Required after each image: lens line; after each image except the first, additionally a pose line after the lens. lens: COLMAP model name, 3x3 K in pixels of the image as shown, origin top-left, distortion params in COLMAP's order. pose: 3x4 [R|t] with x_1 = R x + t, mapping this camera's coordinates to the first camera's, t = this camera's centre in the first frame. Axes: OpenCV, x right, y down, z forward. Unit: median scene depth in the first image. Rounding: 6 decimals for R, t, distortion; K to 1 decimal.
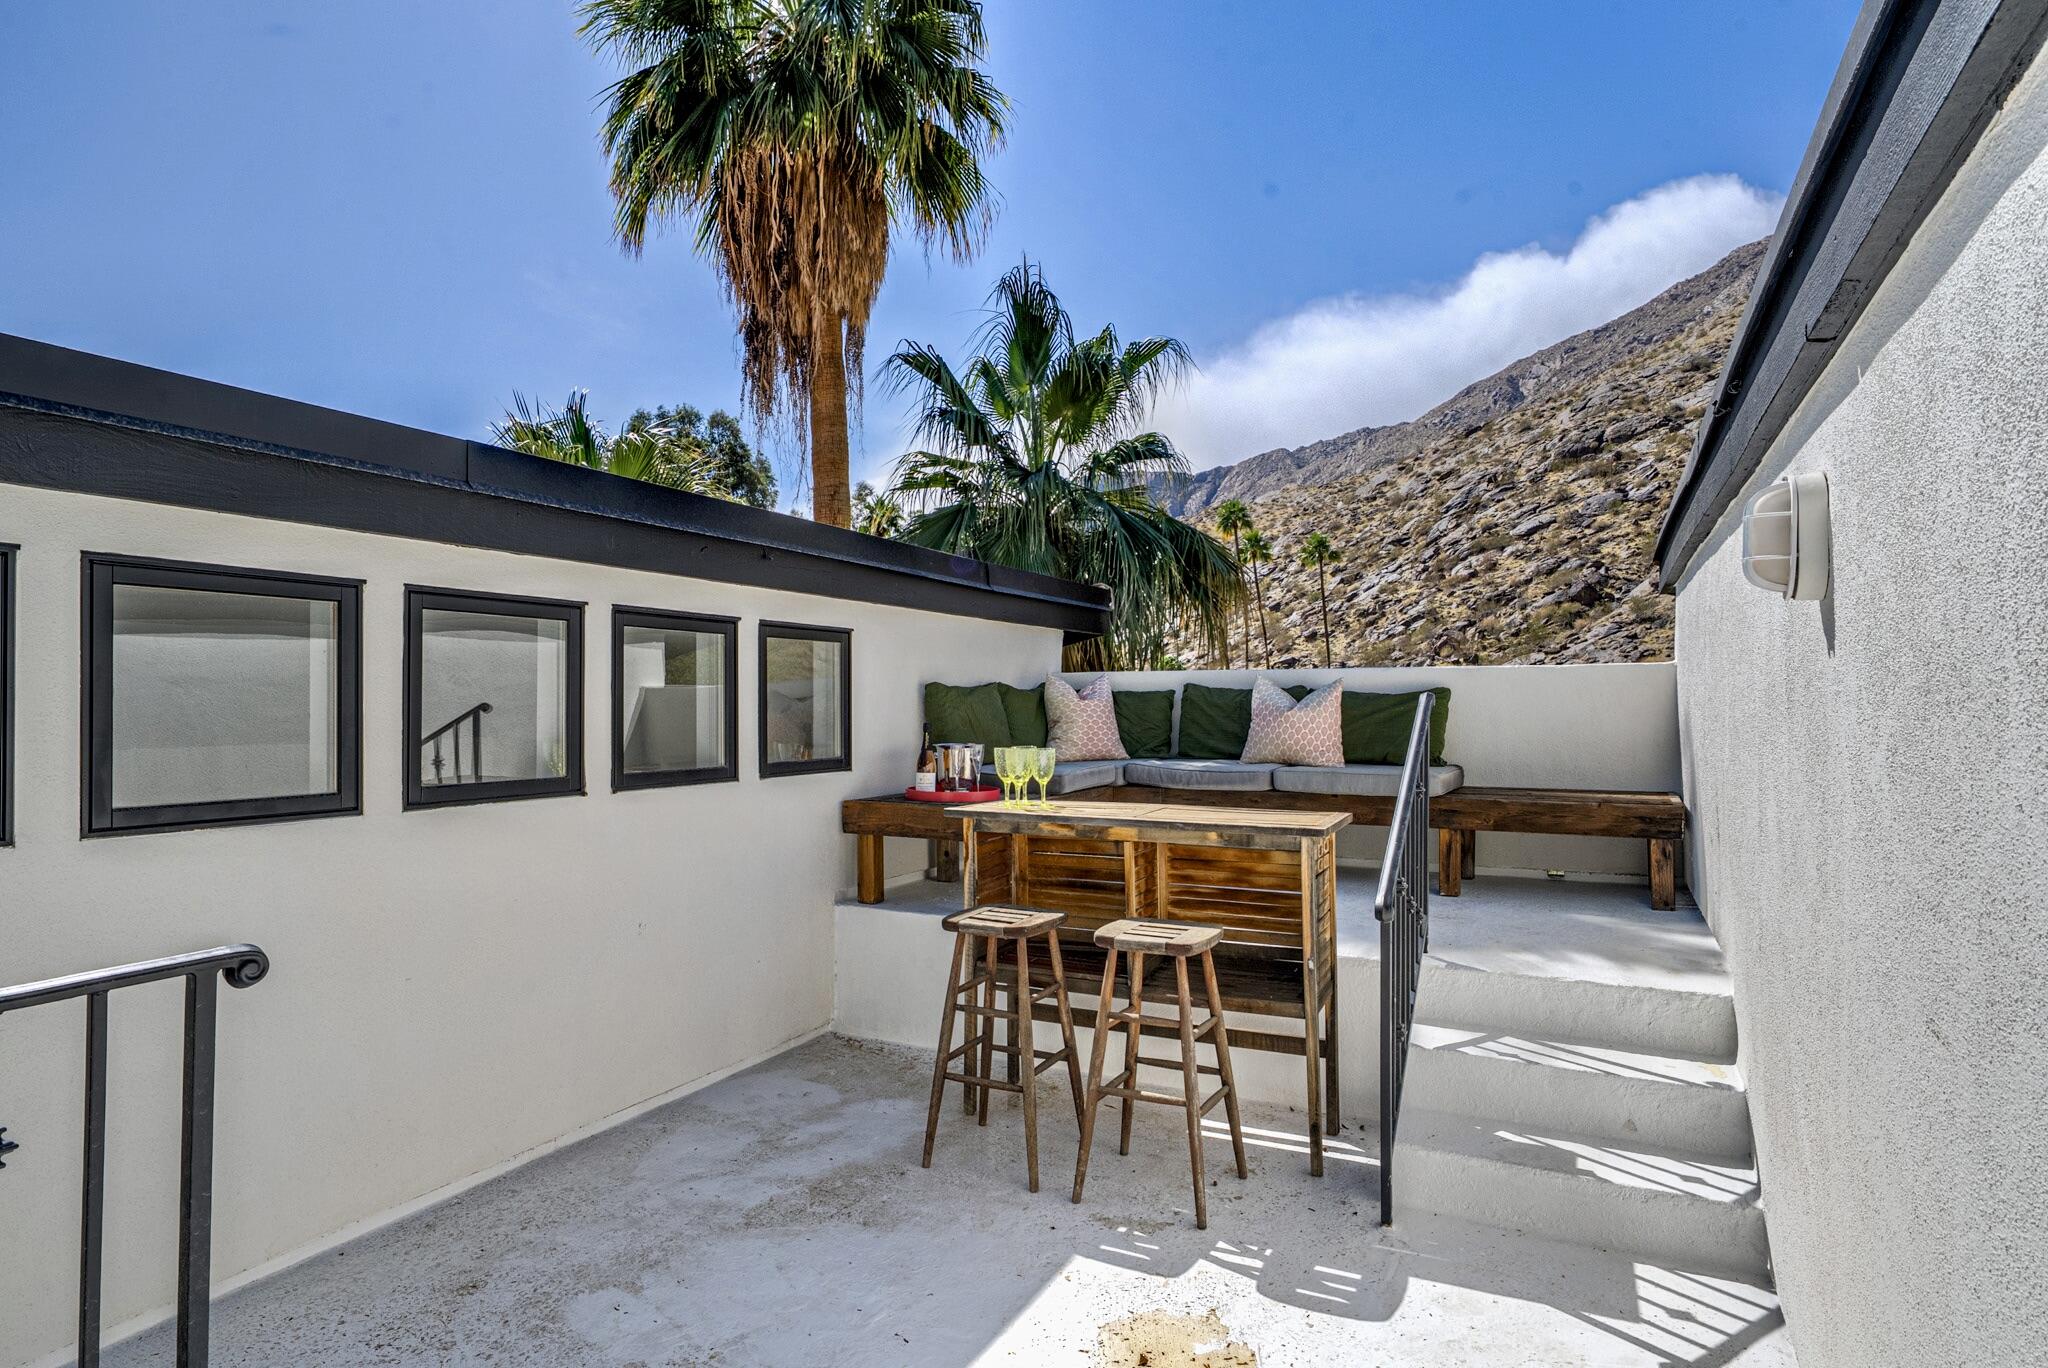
lens RADIAL K [[1113.9, 0, 1025.3], [0, 1113.9, 683.0], [0, 0, 1]] dist [0.002761, -0.002522]
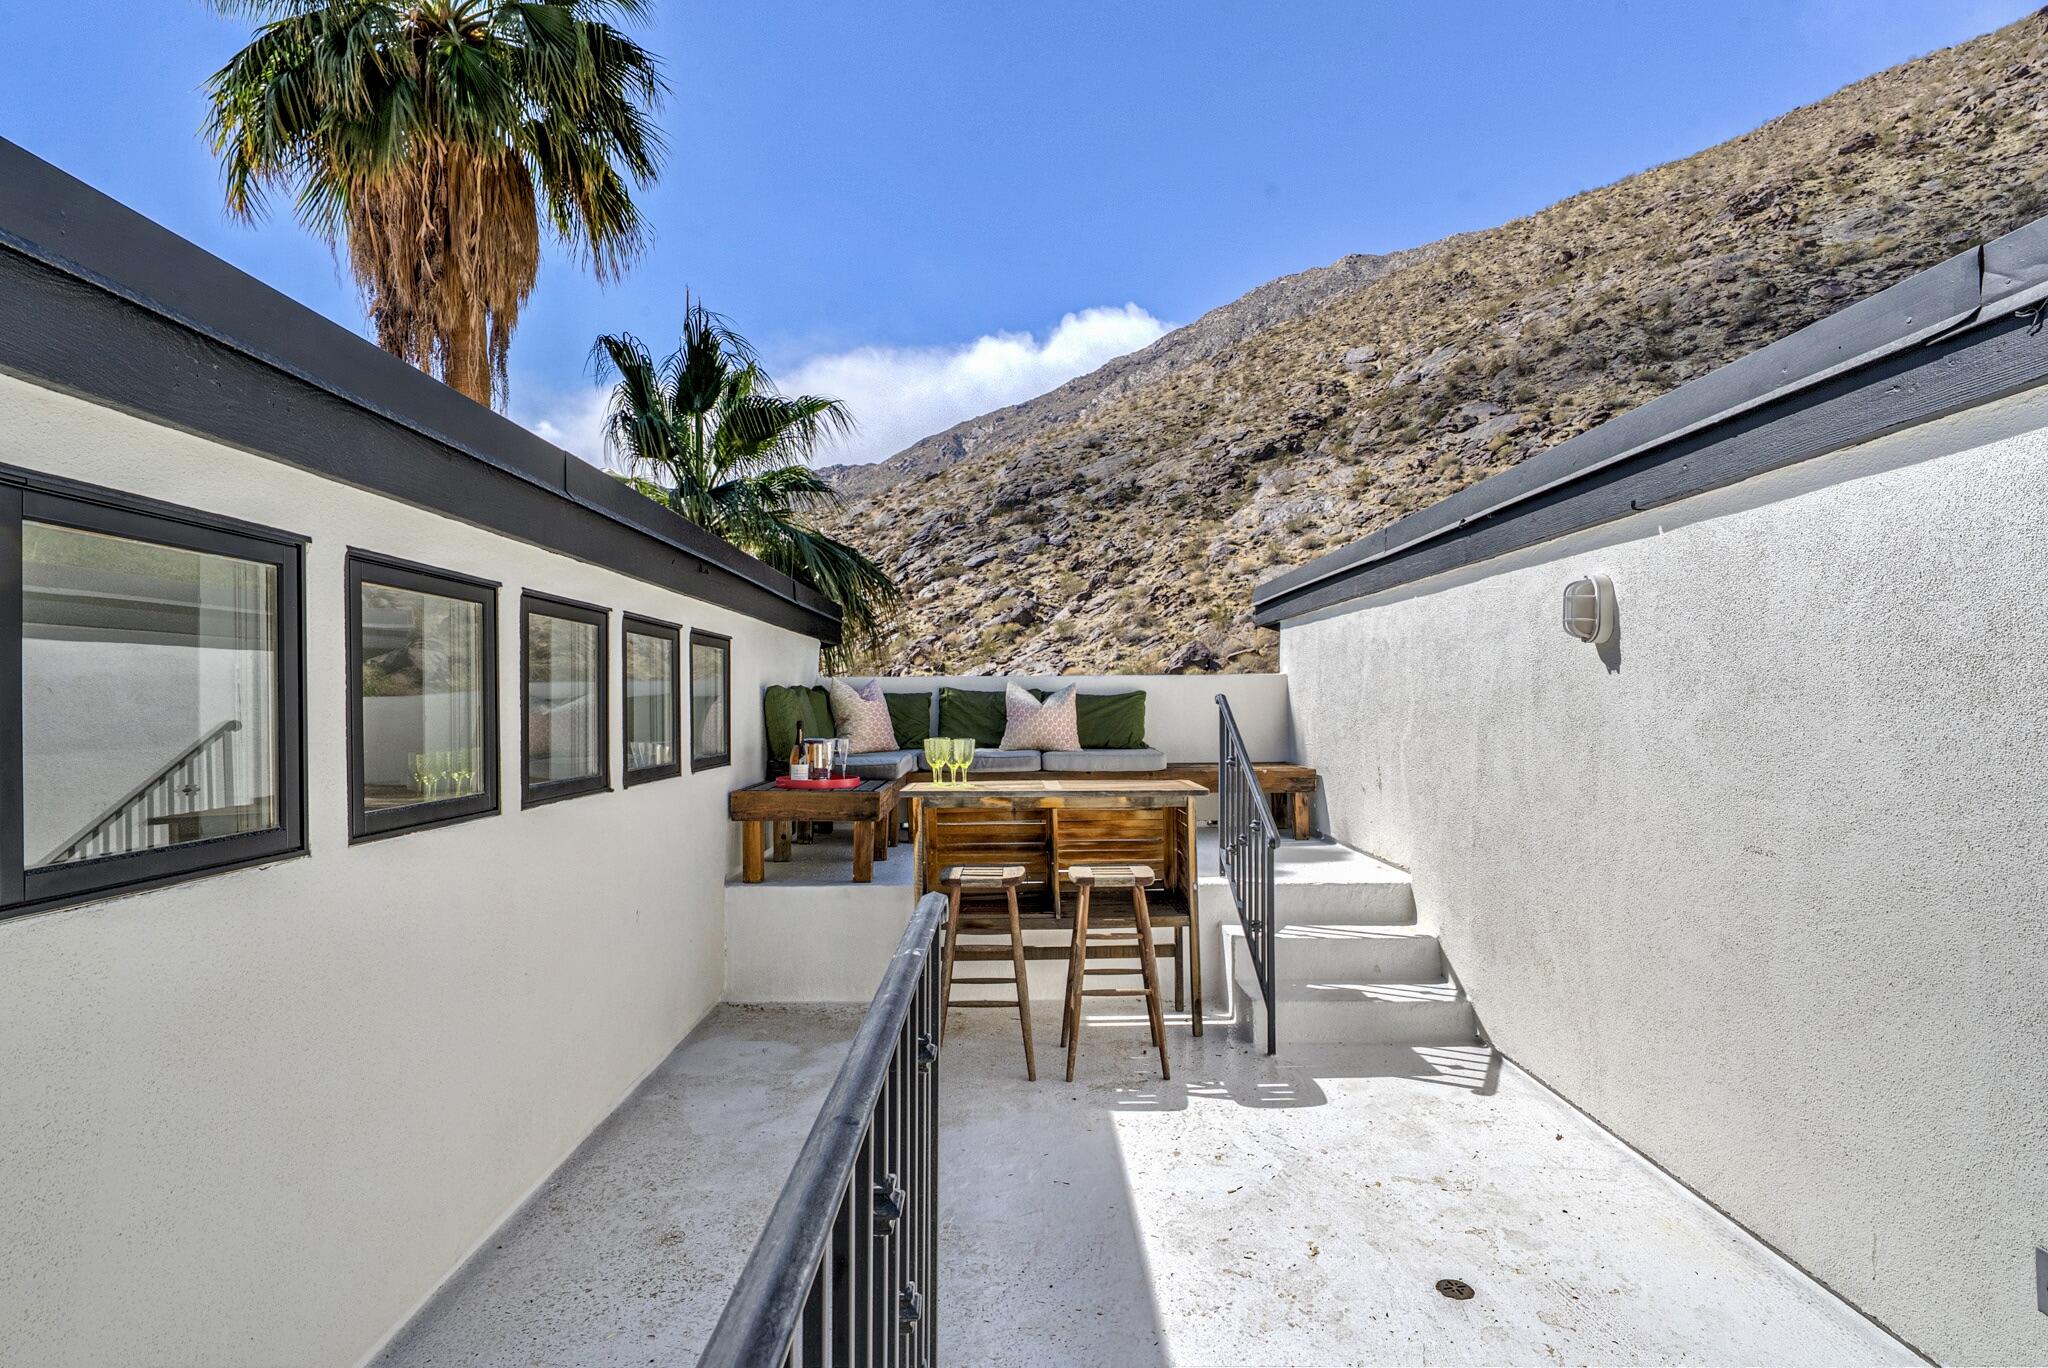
lens RADIAL K [[1000.2, 0, 1021.3], [0, 1000.2, 685.1], [0, 0, 1]] dist [-0.001776, -0.000078]
pose [[0.888439, 0.004000, 0.458977, -0.316988], [-0.003229, 0.999992, -0.002464, 0.000839], [-0.458983, 0.000707, 0.888445, -0.013362]]
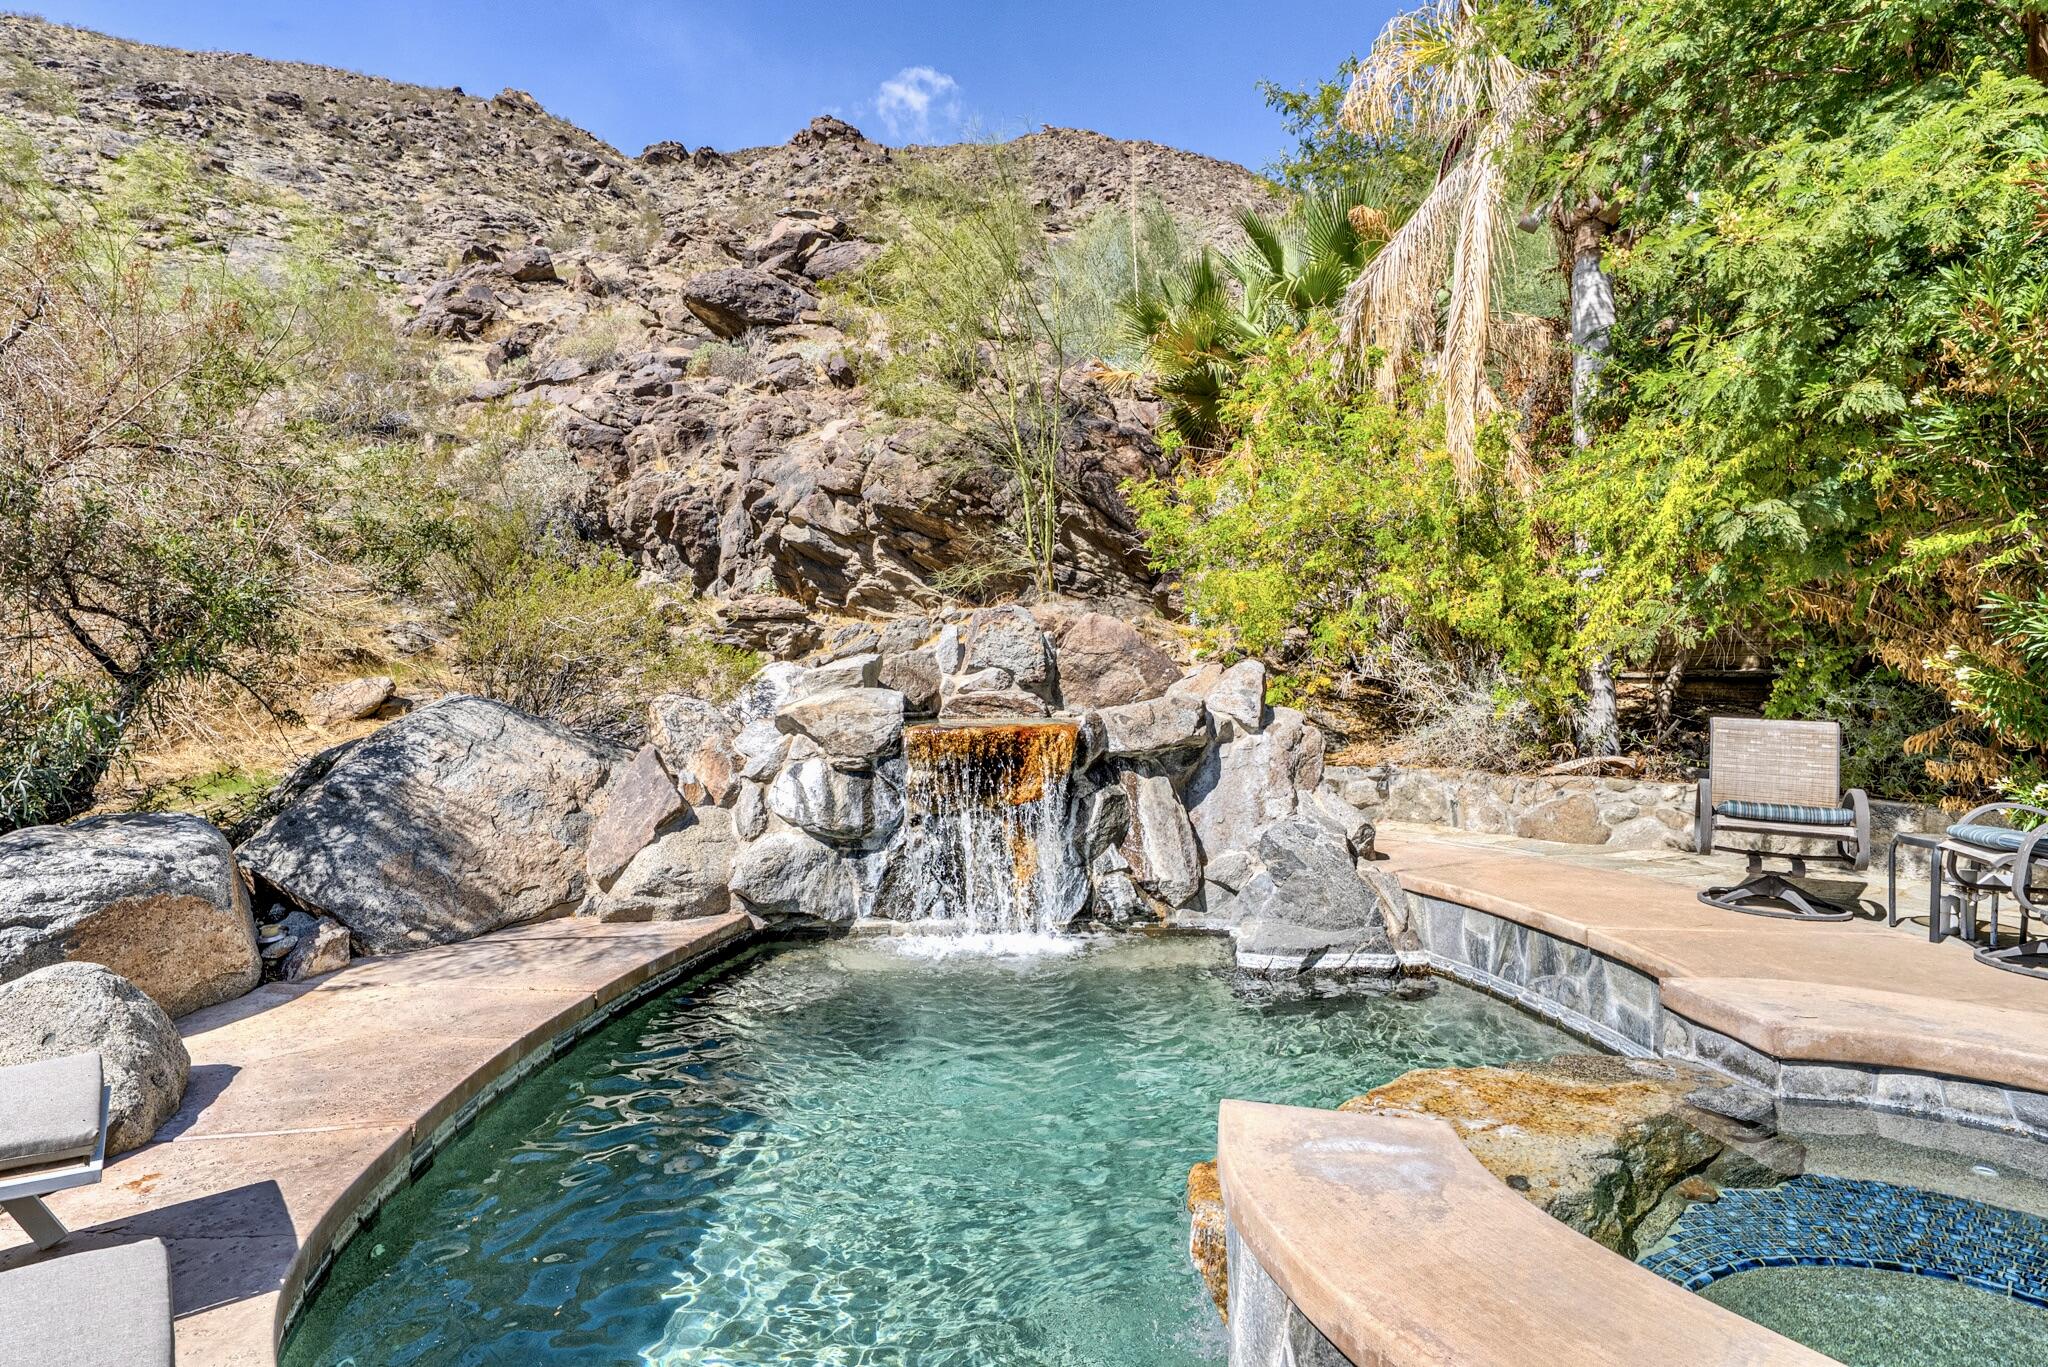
lens RADIAL K [[1055.3, 0, 1029.2], [0, 1055.3, 685.9], [0, 0, 1]] dist [-0.001184, 0.000462]
pose [[-0.201587, 0.003389, 0.979465, -0.271608], [-0.021758, 0.999732, -0.007937, 0.006369], [-0.979229, -0.022911, -0.201459, -0.016172]]
